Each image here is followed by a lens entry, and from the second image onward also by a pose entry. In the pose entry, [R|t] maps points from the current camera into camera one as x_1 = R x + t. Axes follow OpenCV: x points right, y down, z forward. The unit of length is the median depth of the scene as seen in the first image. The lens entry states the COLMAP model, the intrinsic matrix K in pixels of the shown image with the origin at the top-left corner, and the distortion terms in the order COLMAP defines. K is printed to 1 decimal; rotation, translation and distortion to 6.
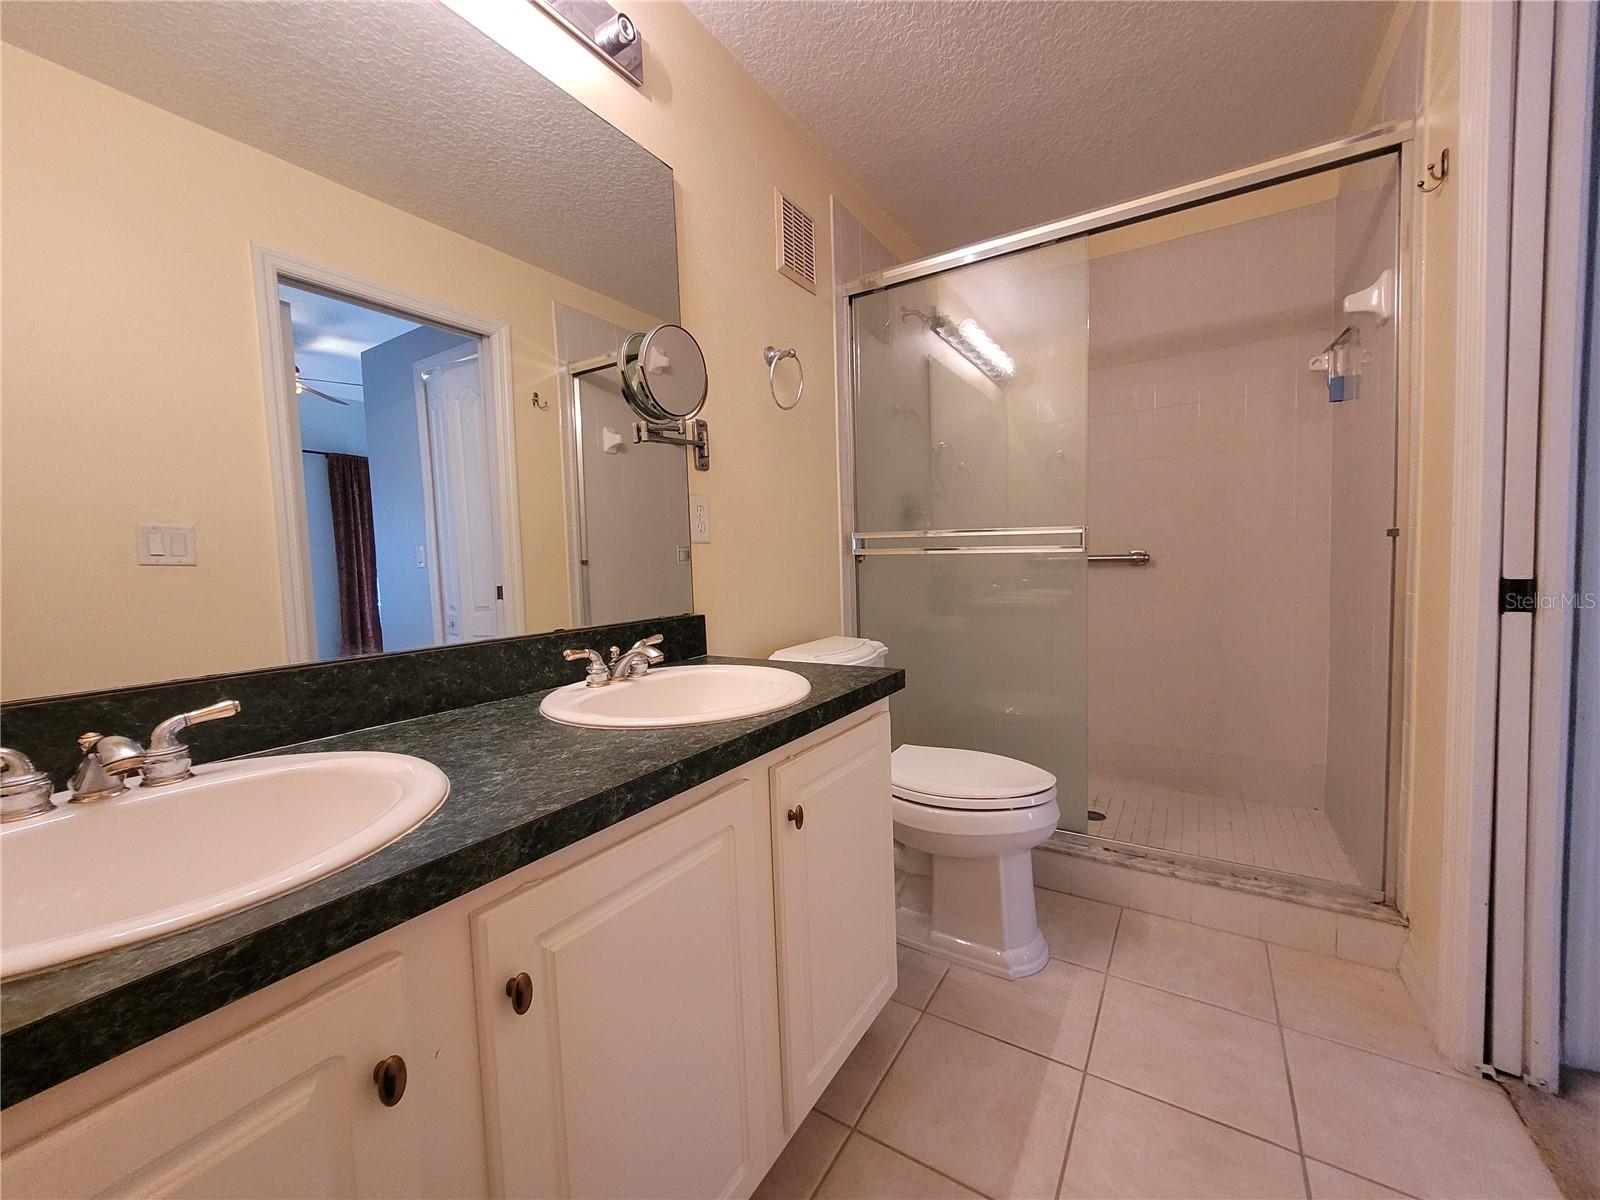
lens RADIAL K [[631.8, 0, 811.3], [0, 631.8, 604.7], [0, 0, 1]] dist [-0.000615, -0.000281]
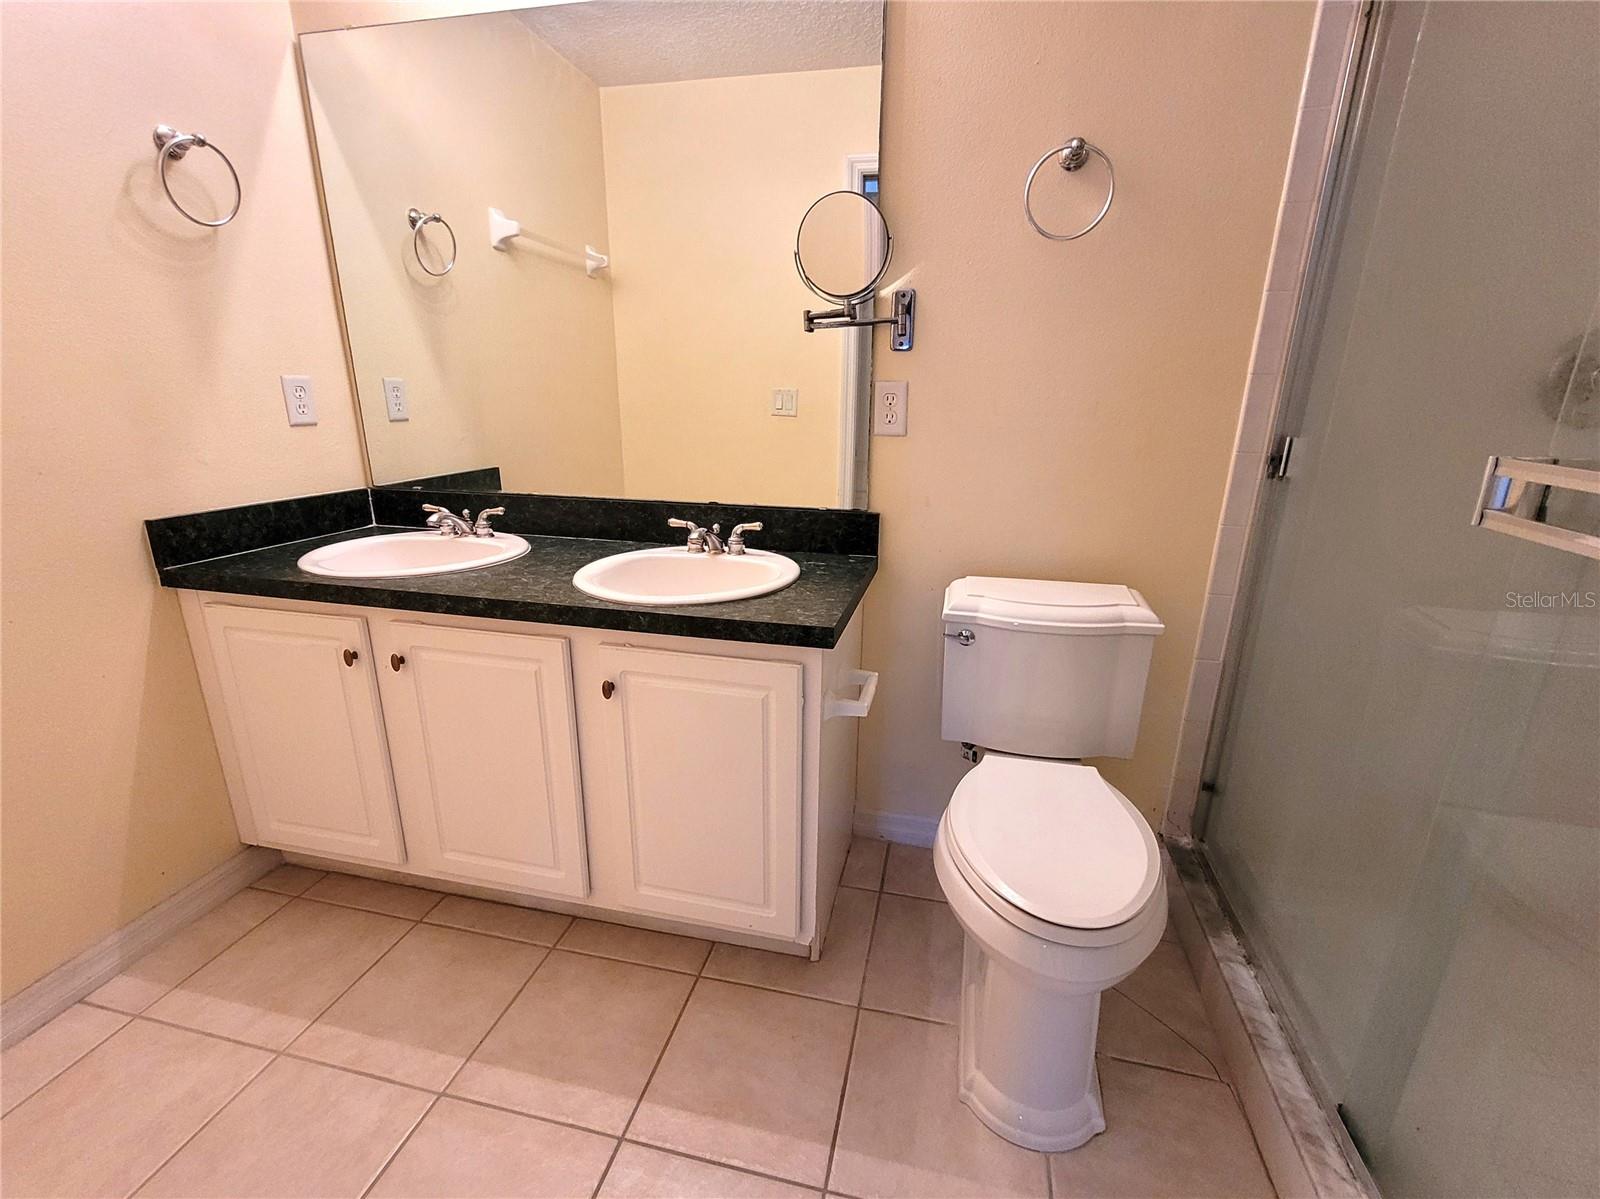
lens RADIAL K [[677.1, 0, 800.0], [0, 677.1, 599.5], [0, 0, 1]] dist [-0.000746, -0.000146]
pose [[0.330258, 0.307613, -0.892359, 1.023915], [-0.090651, 0.951371, 0.294406, -0.209179], [0.939528, -0.016337, 0.342083, 0.759805]]
